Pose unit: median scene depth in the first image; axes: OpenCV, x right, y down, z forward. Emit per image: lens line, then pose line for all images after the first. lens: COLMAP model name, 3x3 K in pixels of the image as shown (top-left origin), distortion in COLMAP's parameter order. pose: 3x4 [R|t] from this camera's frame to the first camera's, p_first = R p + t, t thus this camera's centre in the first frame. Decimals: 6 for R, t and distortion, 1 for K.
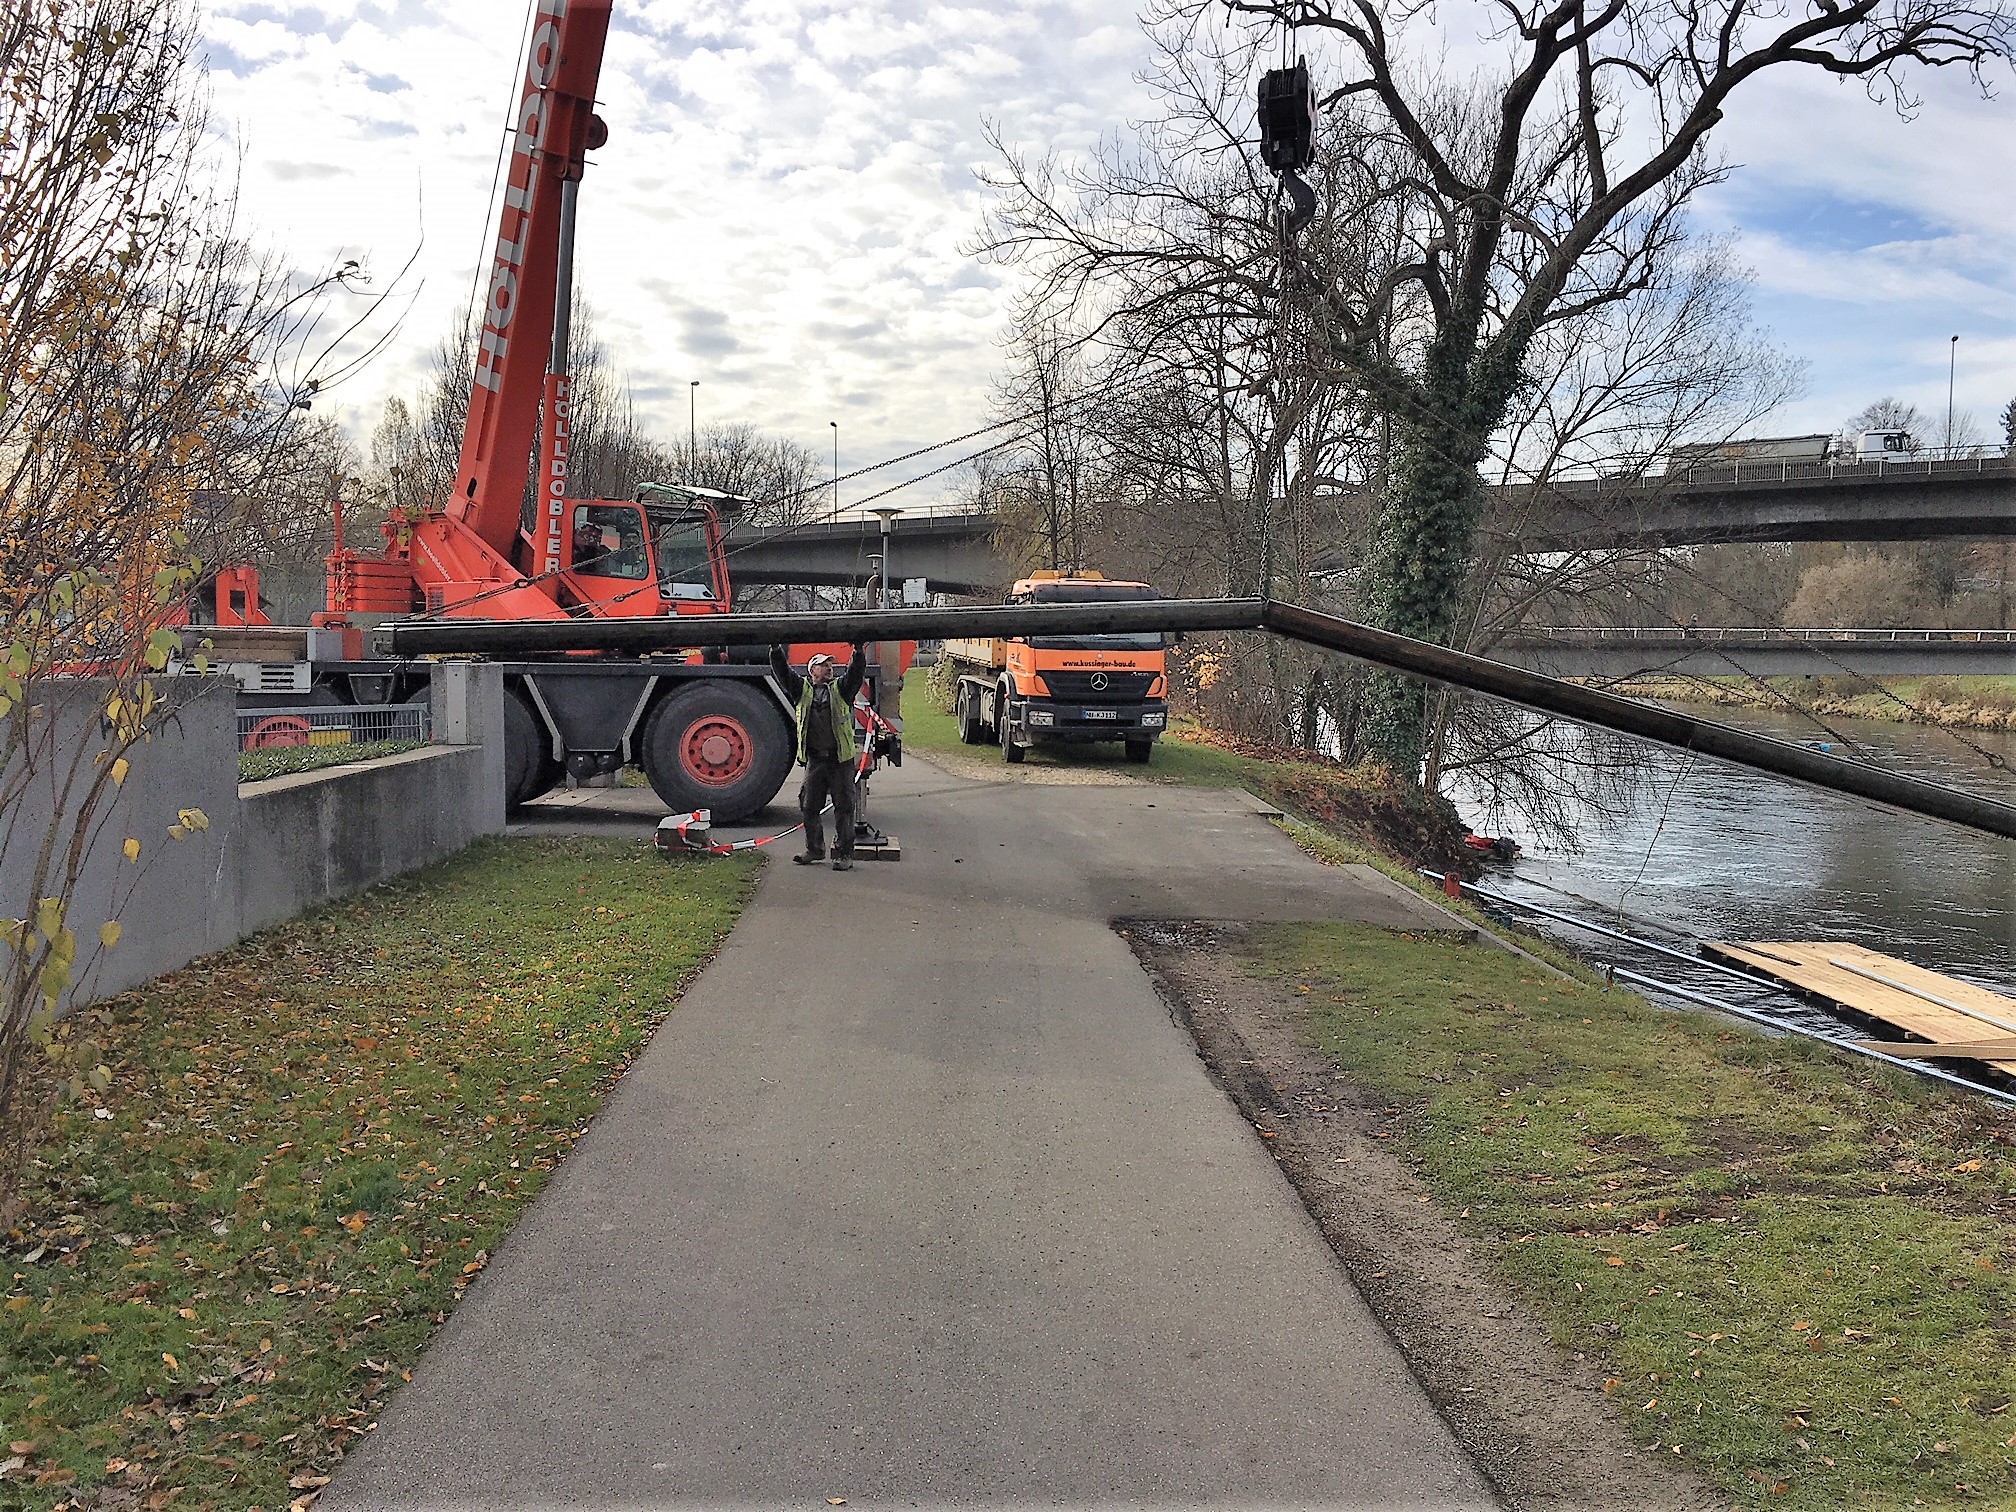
lens RADIAL K [[1695.7, 0, 1003.7], [0, 1695.7, 740.9], [0, 0, 1]] dist [0.080540, -0.099641]
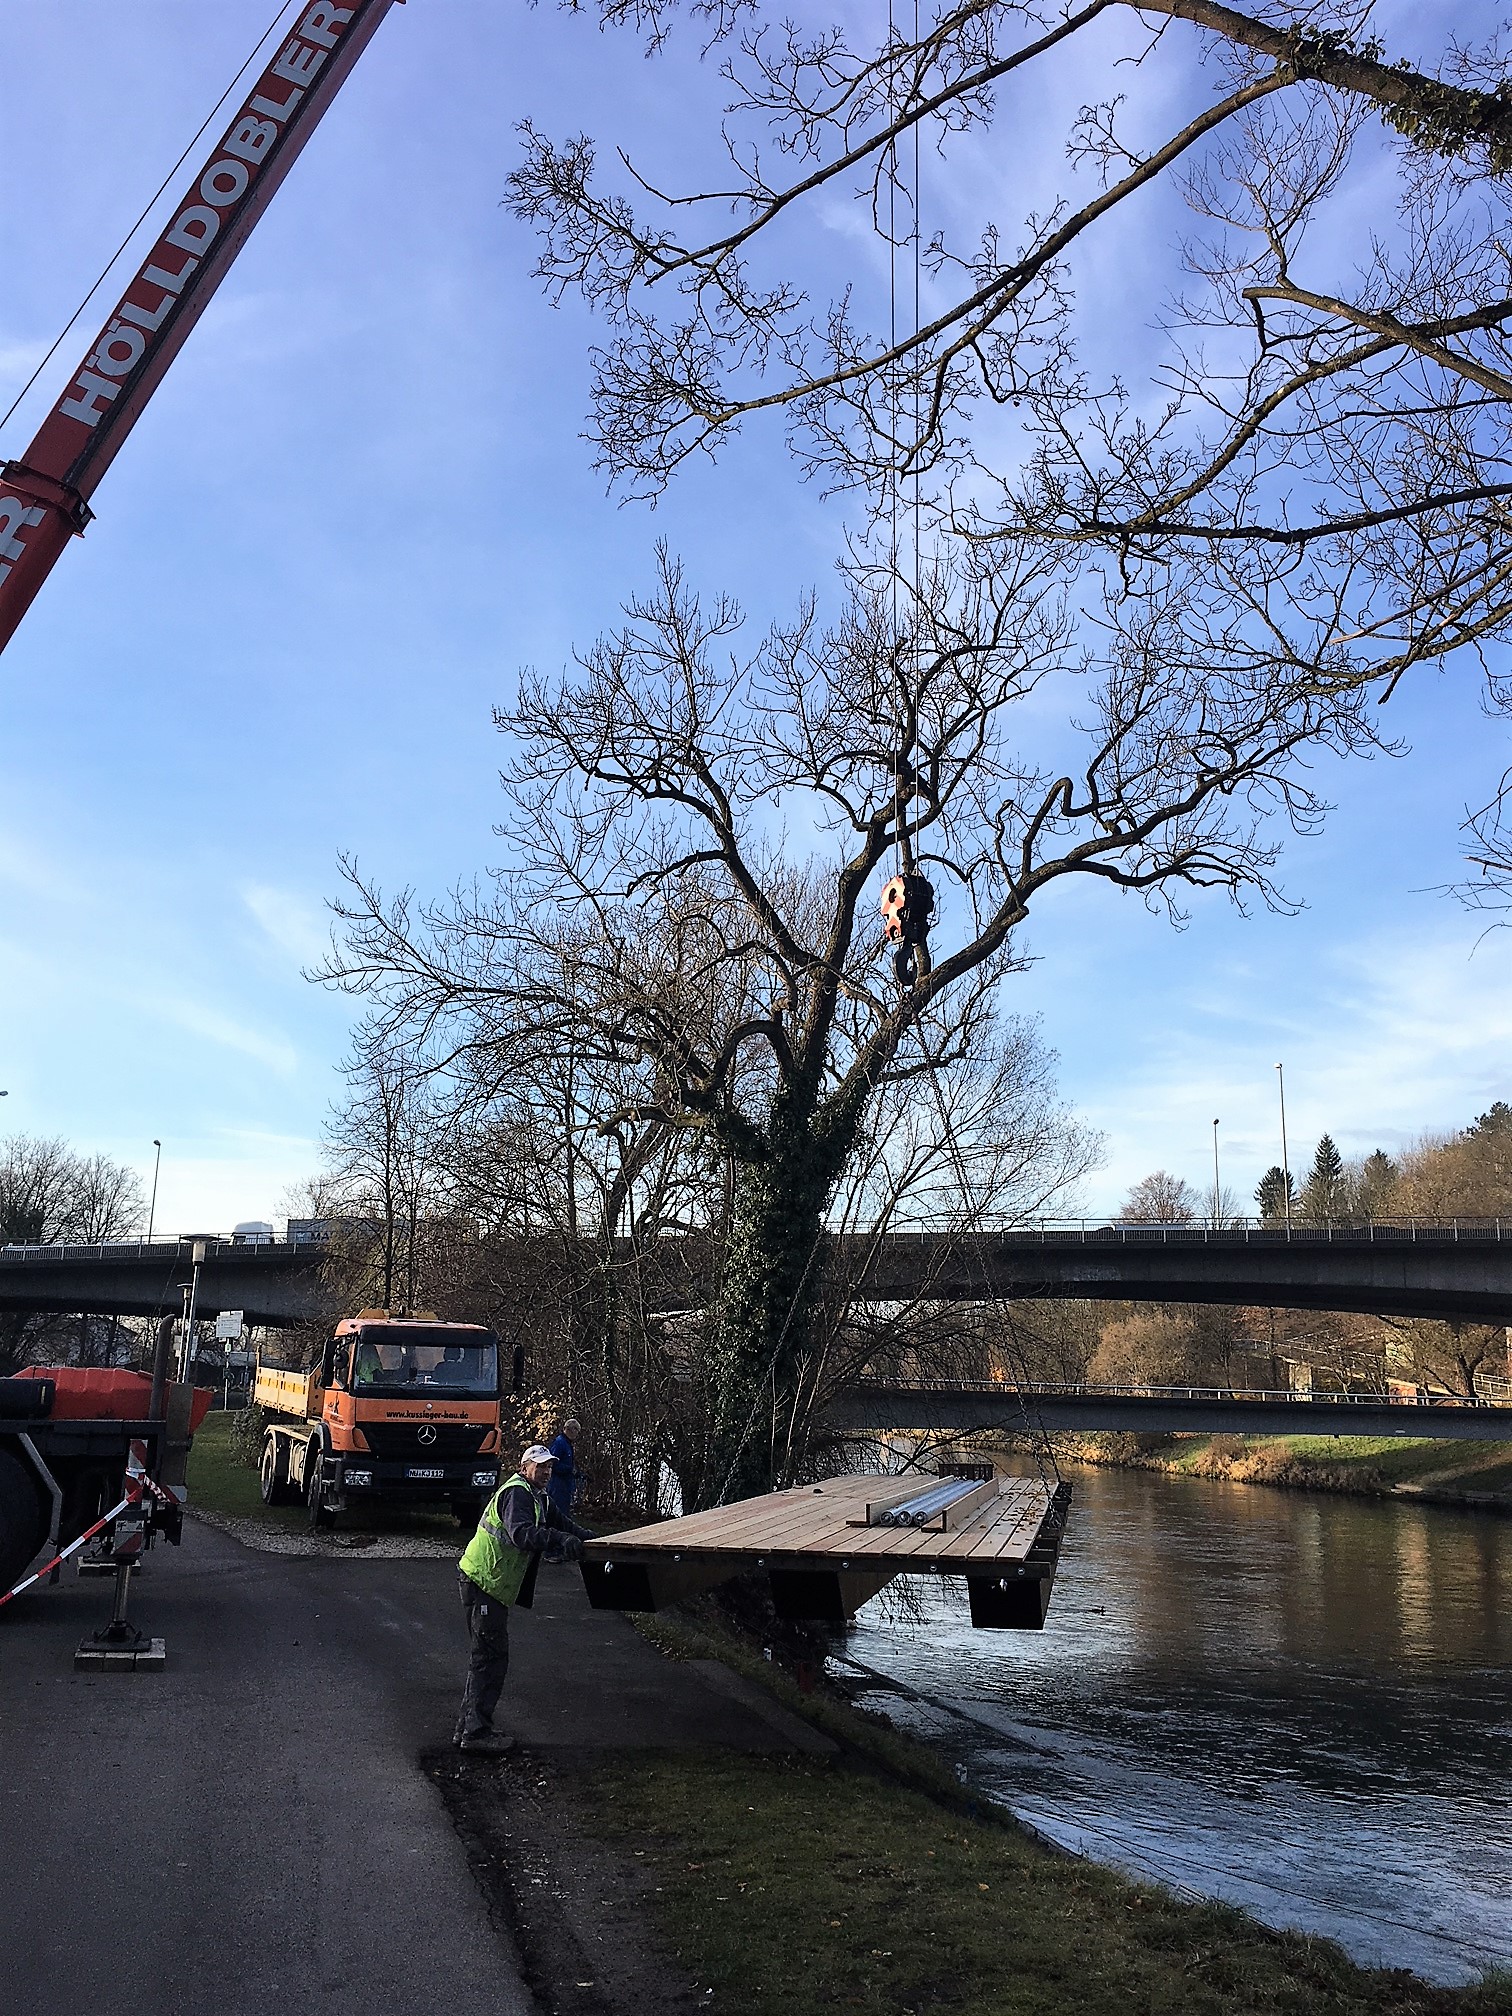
lens RADIAL K [[1695.7, 0, 764.2], [0, 1695.7, 989.3], [0, 0, 1]] dist [0.080540, -0.099641]
pose [[0.970014, 0.072085, 0.232114, 0.002010], [-0.004027, 0.959642, -0.281196, -0.007146], [-0.243016, 0.271829, 0.931156, 0.036220]]
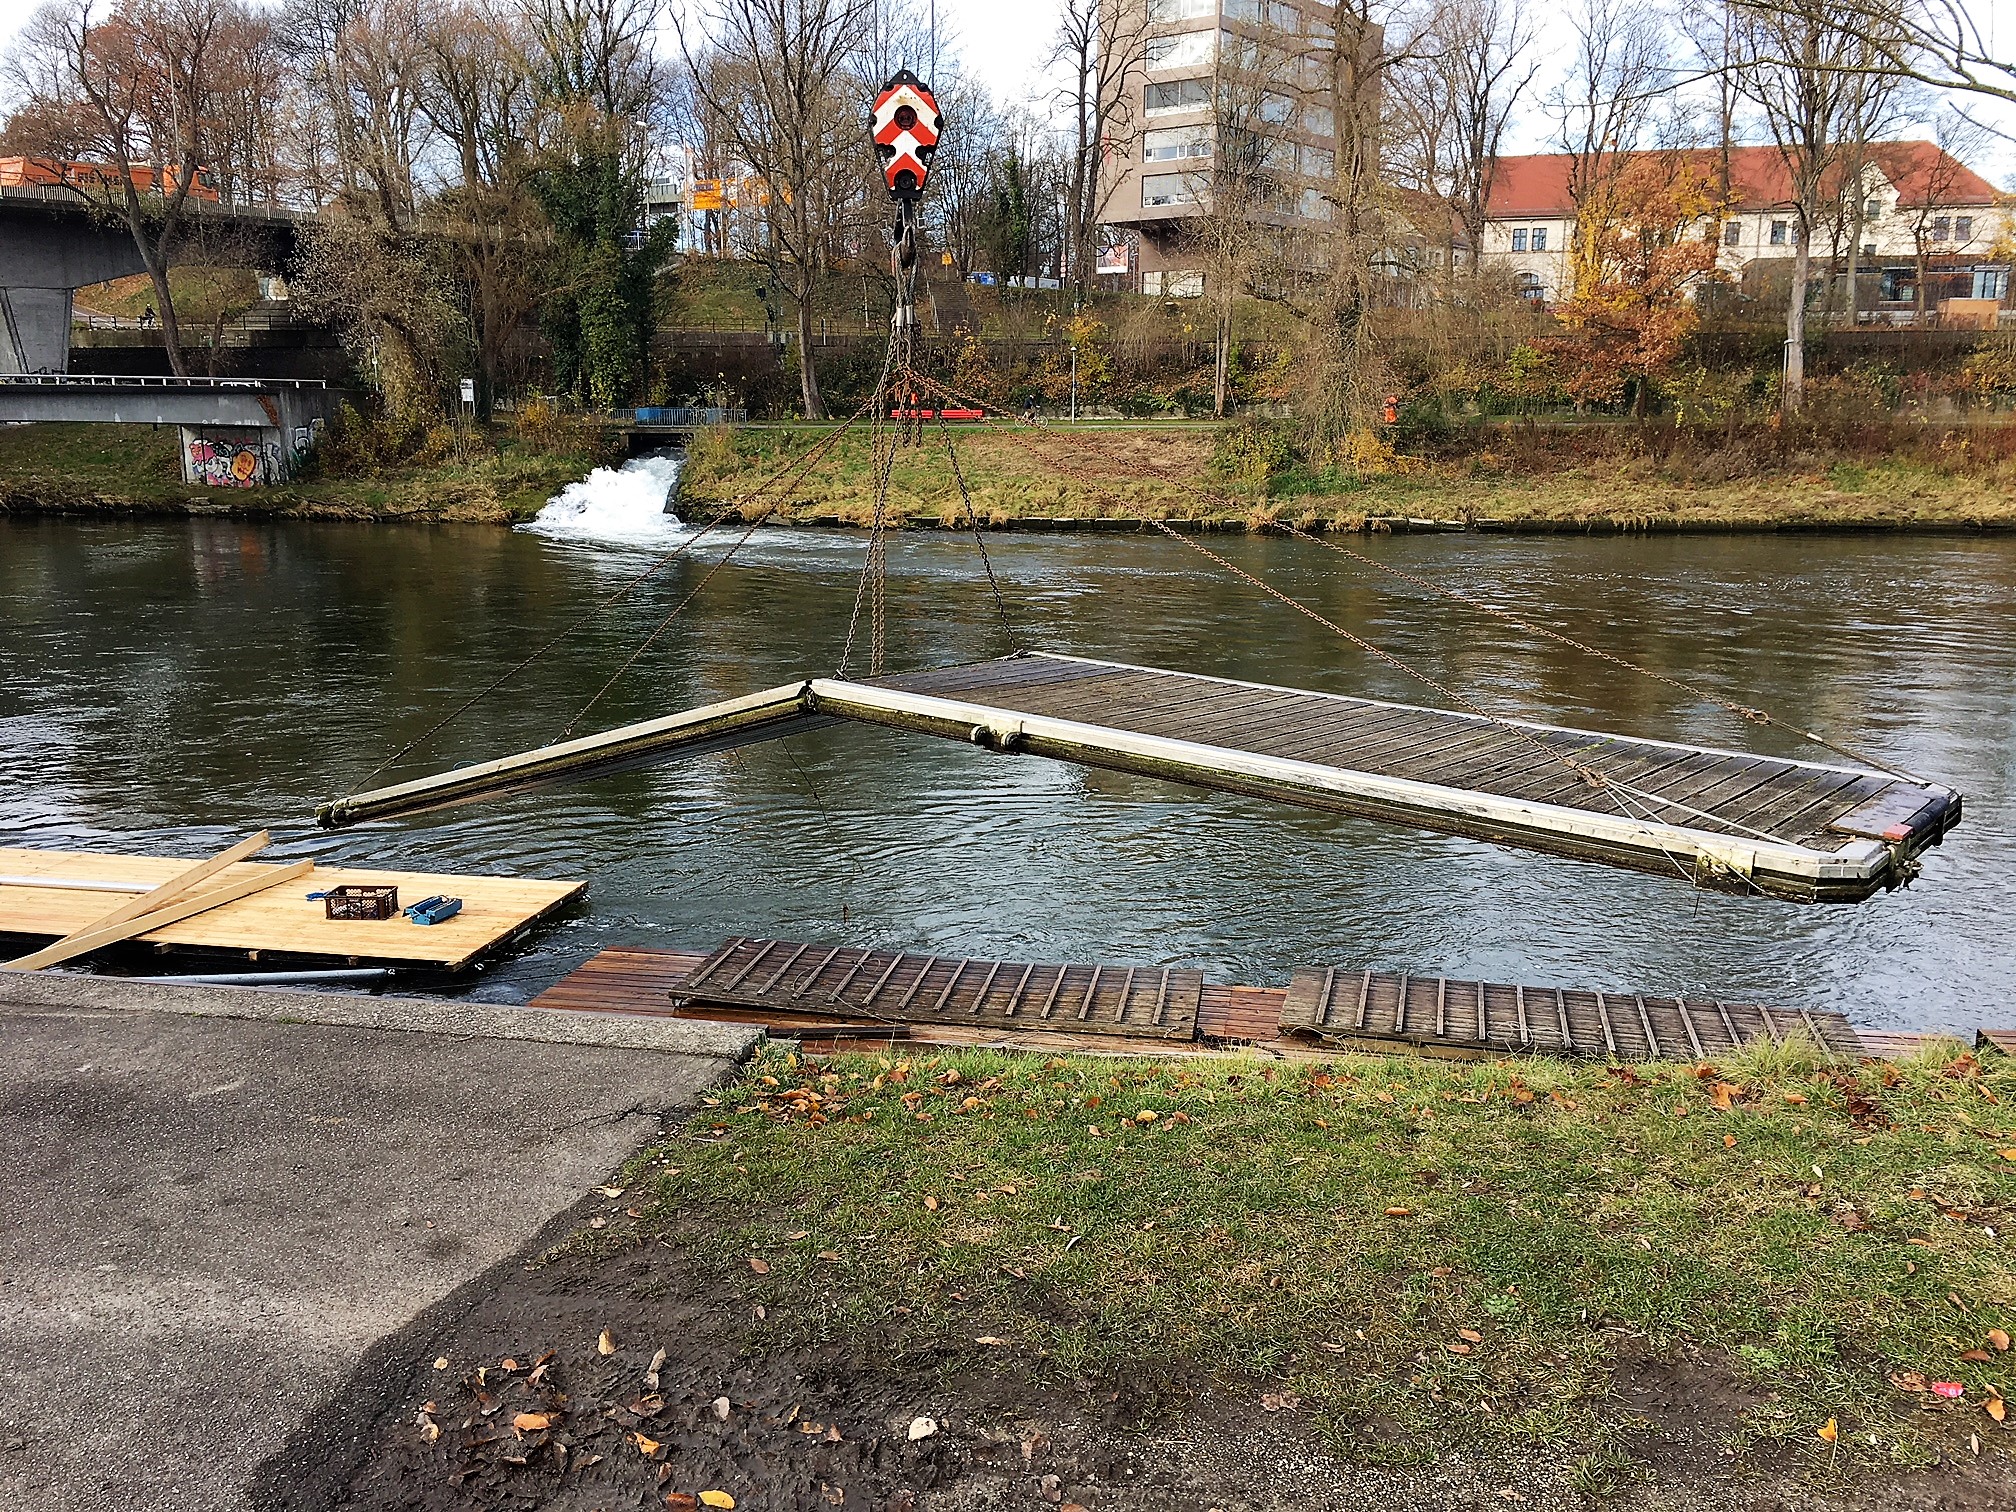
lens RADIAL K [[1695.7, 0, 1018.6], [0, 1695.7, 740.8], [0, 0, 1]] dist [0.080540, -0.099641]
pose [[0.201097, -0.194613, 0.960045, -0.047572], [0.052766, 0.980795, 0.187766, -0.016281], [-0.978149, 0.012899, 0.207504, 0.377755]]
